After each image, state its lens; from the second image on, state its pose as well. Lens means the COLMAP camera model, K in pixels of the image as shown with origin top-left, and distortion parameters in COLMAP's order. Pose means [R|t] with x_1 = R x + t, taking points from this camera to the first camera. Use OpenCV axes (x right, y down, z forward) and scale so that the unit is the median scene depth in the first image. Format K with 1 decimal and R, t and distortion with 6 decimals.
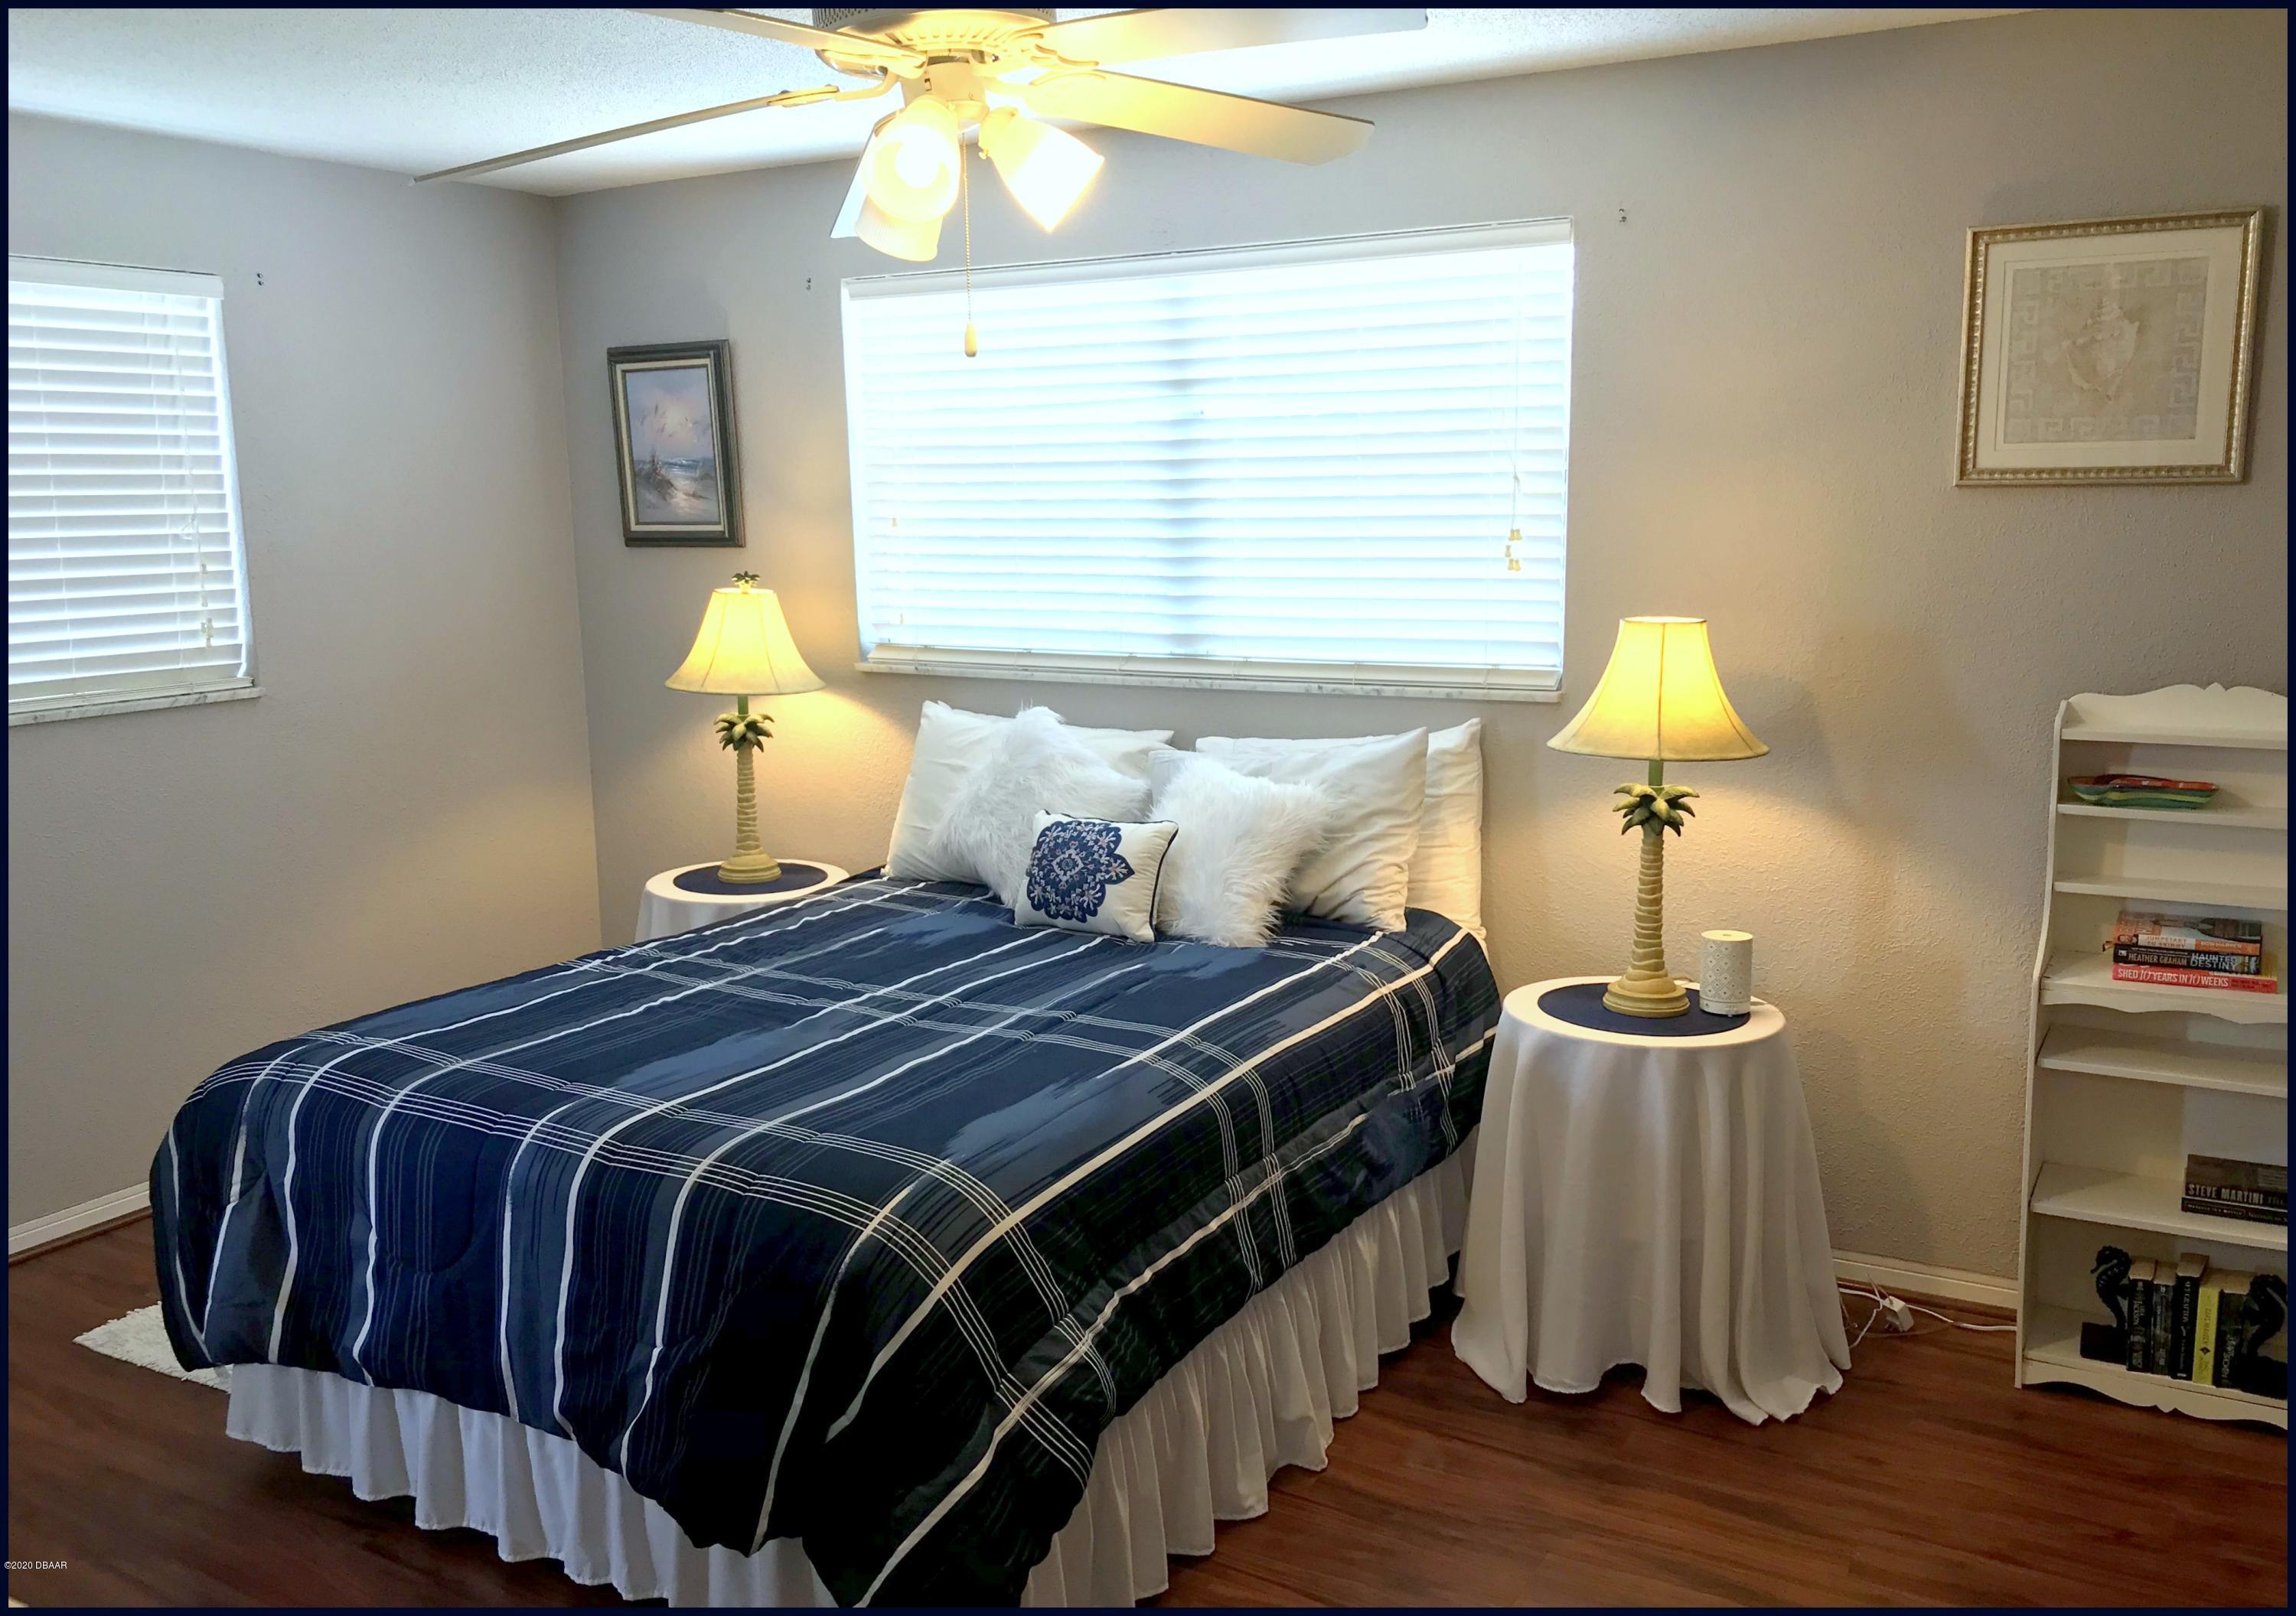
lens RADIAL K [[1878.0, 0, 1148.0], [0, 1878.0, 808.0], [0, 0, 1]] dist [0.010273, -0.001431]
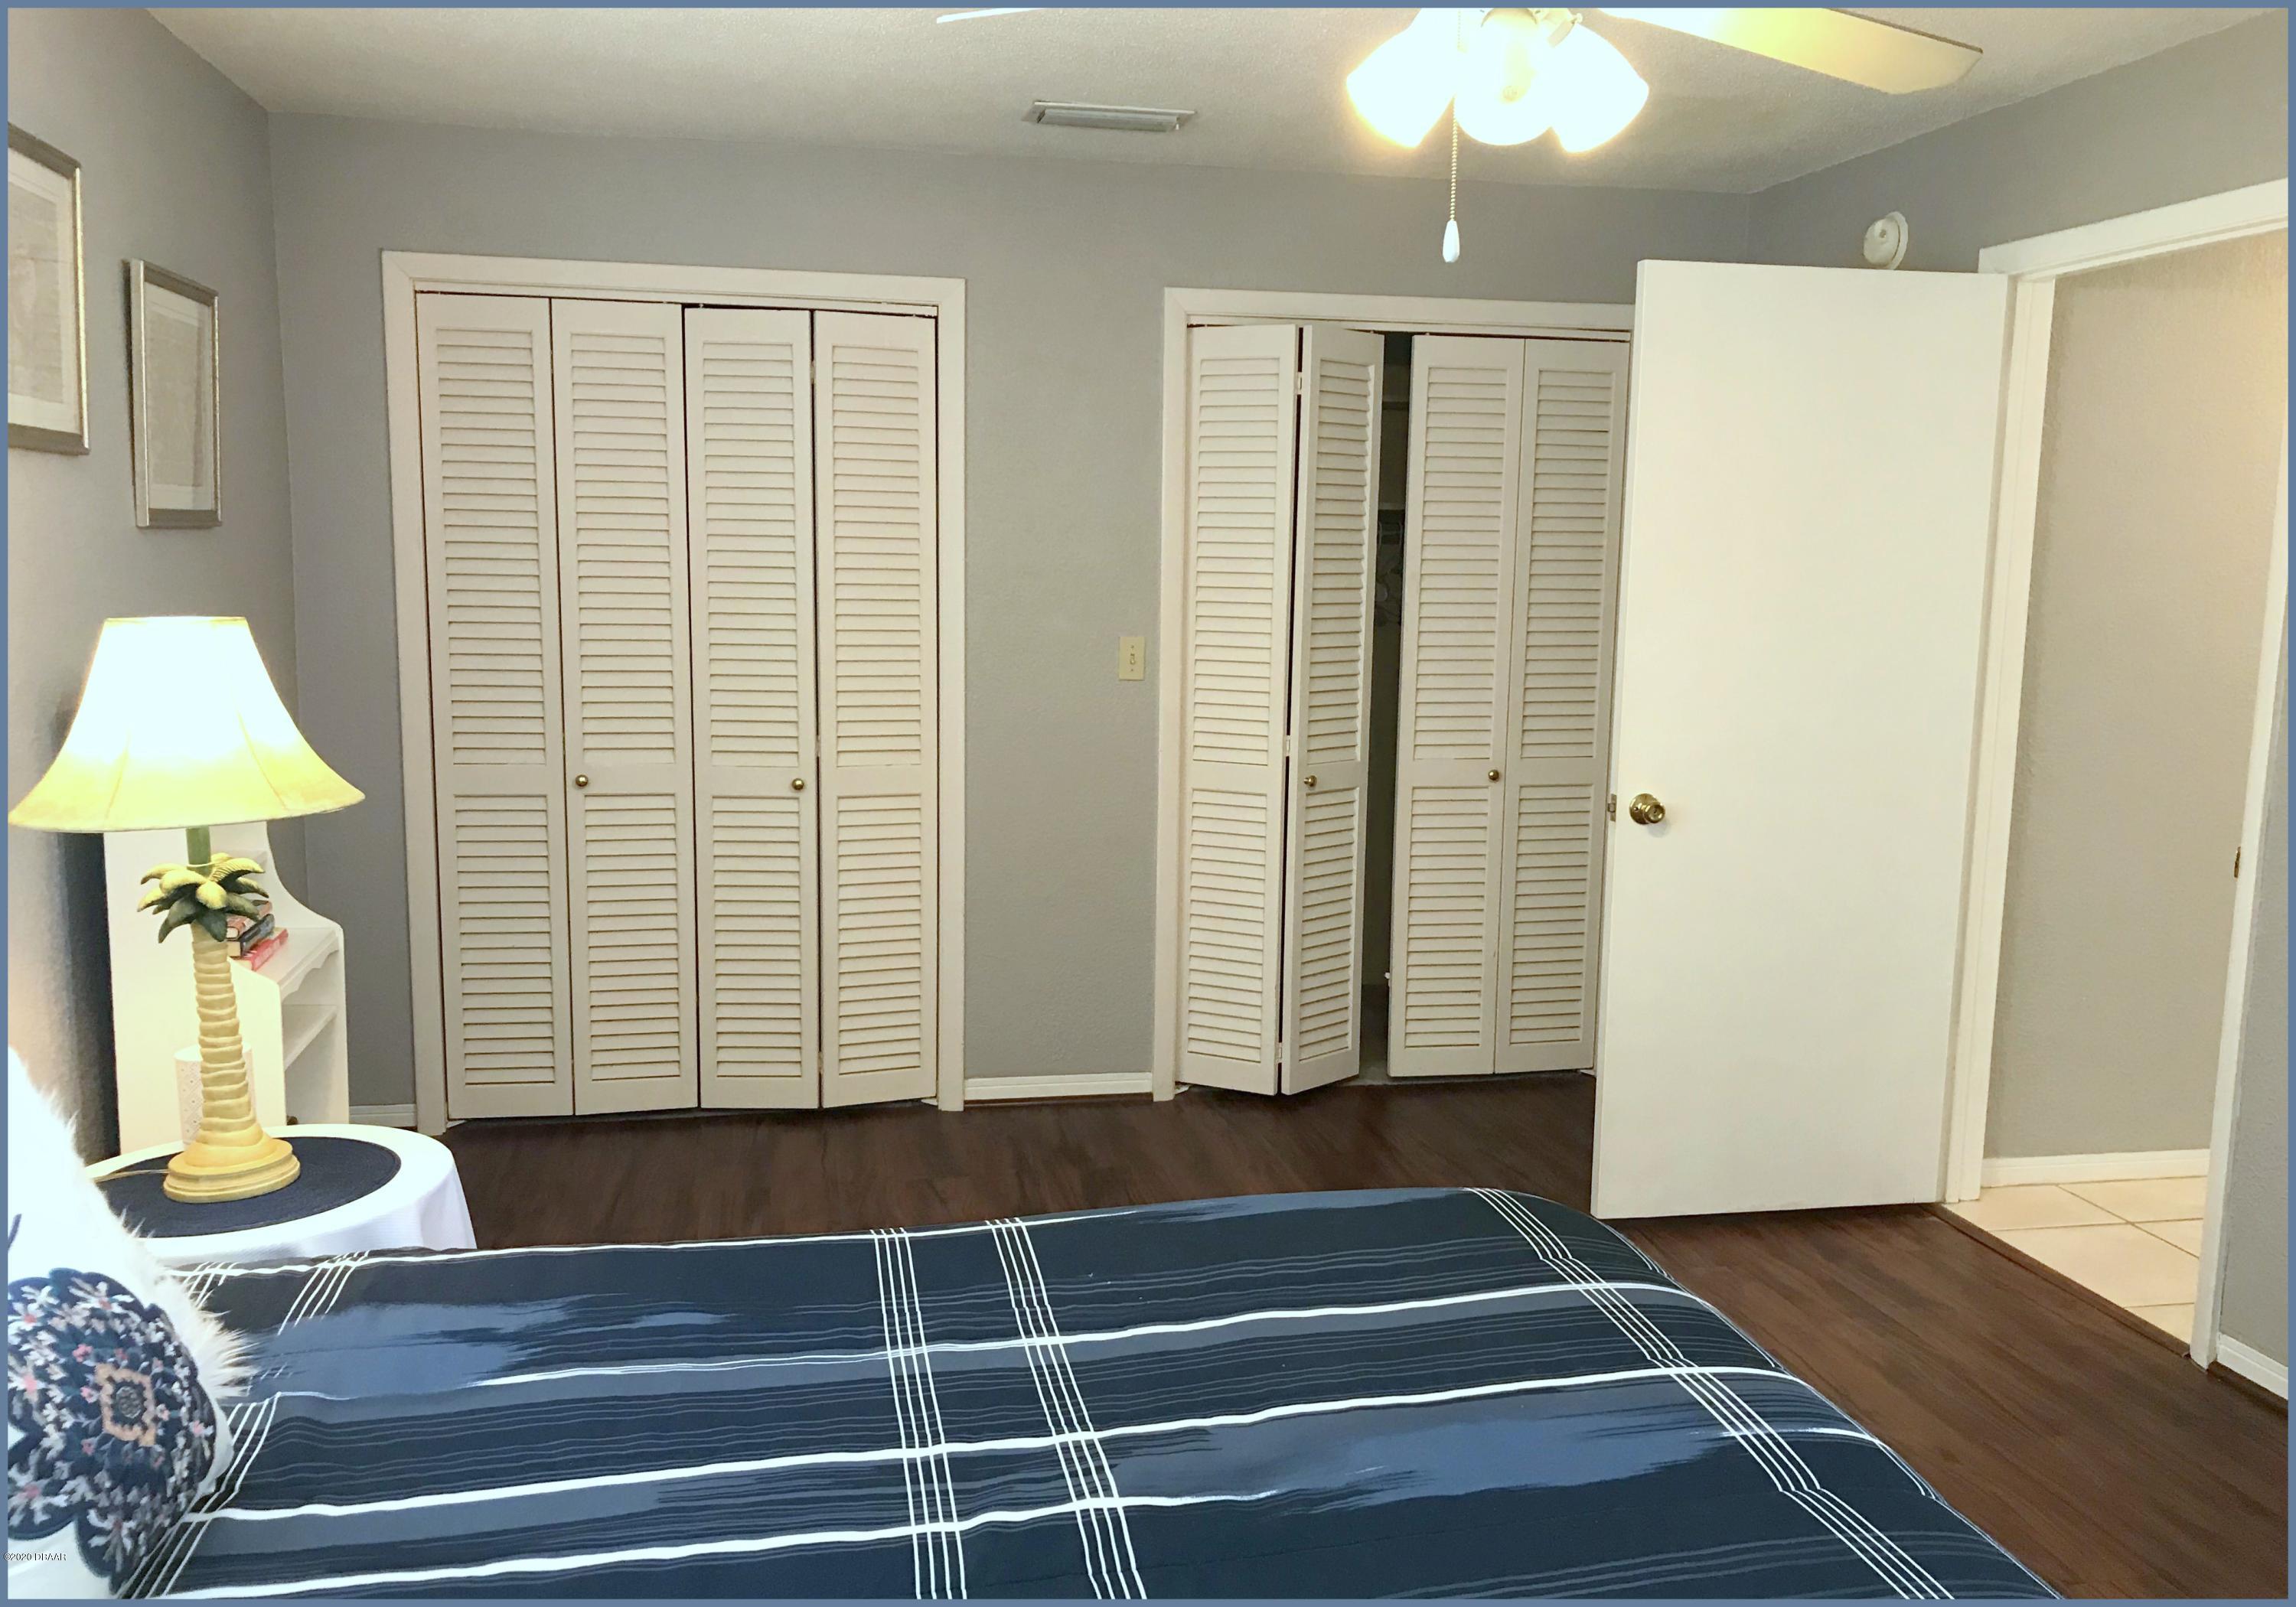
lens RADIAL K [[1878.2, 0, 1148.0], [0, 1878.2, 803.5], [0, 0, 1]] dist [0.010273, -0.001431]
pose [[-0.662335, -0.098779, 0.742668, -0.467245], [0.117270, 0.965383, 0.232987, -0.153345], [-0.739973, 0.241408, -0.627823, 1.173832]]
